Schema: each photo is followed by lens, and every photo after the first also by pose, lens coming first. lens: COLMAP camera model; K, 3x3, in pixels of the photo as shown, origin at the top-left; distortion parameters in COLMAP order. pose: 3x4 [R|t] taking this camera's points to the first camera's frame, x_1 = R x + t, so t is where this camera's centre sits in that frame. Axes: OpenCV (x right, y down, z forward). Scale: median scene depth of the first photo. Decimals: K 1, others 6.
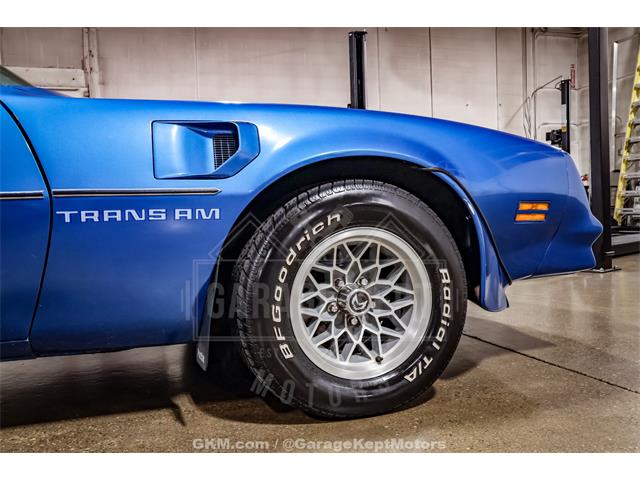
lens RADIAL K [[627.1, 0, 320.0], [0, 627.1, 240.0], [0, 0, 1]] dist [-0.100733, 0.187377]
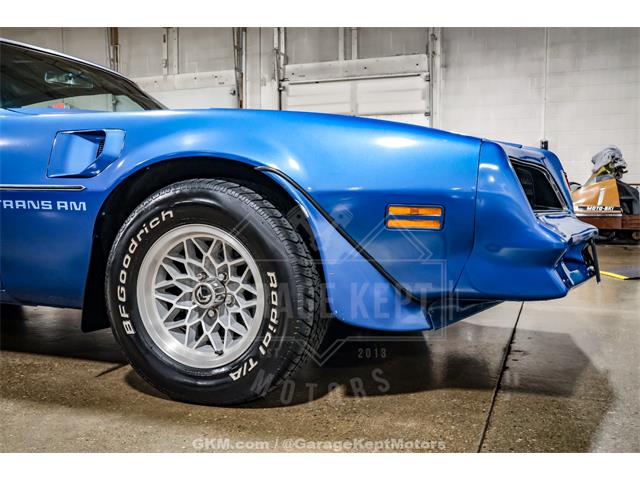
lens RADIAL K [[662.8, 0, 320.0], [0, 662.8, 240.0], [0, 0, 1]] dist [-0.023229, 0.031568]
pose [[0.765620, 0.070847, -0.639380, 0.902284], [-0.057958, 0.997472, 0.041125, -0.049411], [0.640677, 0.005570, 0.767791, 0.263062]]
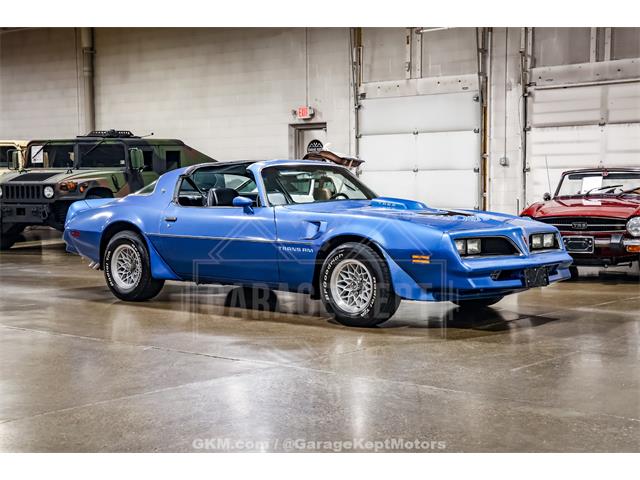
lens RADIAL K [[1048.0, 0, 320.0], [0, 1048.0, 240.0], [0, 0, 1]] dist [0.170813, 0.153419]
pose [[0.495754, 0.075331, -0.865189, 3.972760], [-0.059208, 0.996845, 0.052868, -0.337972], [0.866442, 0.025017, 0.498650, -1.457638]]
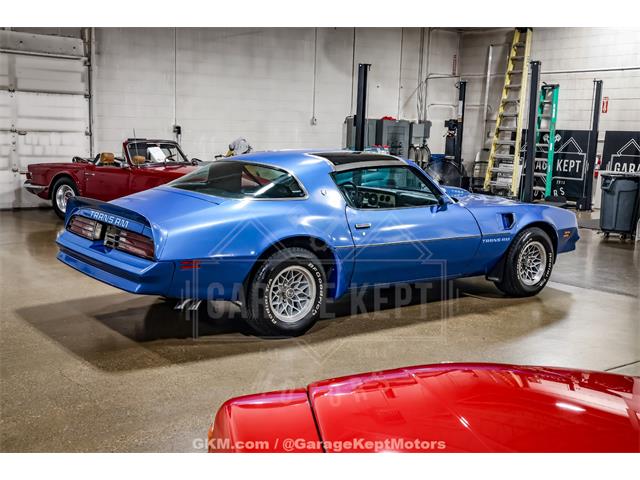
lens RADIAL K [[781.3, 0, 320.0], [0, 781.3, 240.0], [0, 0, 1]] dist [0.070415, 0.029733]
pose [[0.938474, 0.010385, 0.345193, -2.428612], [-0.044546, 0.994838, 0.091177, -0.354060], [-0.342465, -0.100944, 0.934092, -2.523651]]
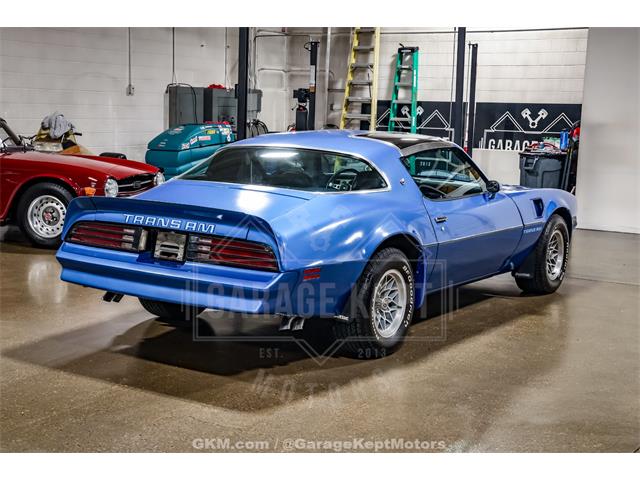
lens RADIAL K [[1023.6, 0, 320.0], [0, 1023.6, 240.0], [0, 0, 1]] dist [0.178811, 0.067474]
pose [[0.776938, -0.031514, 0.628788, -3.820179], [-0.022444, 0.996725, 0.077687, -0.322087], [-0.629177, -0.074470, 0.773687, -2.073325]]
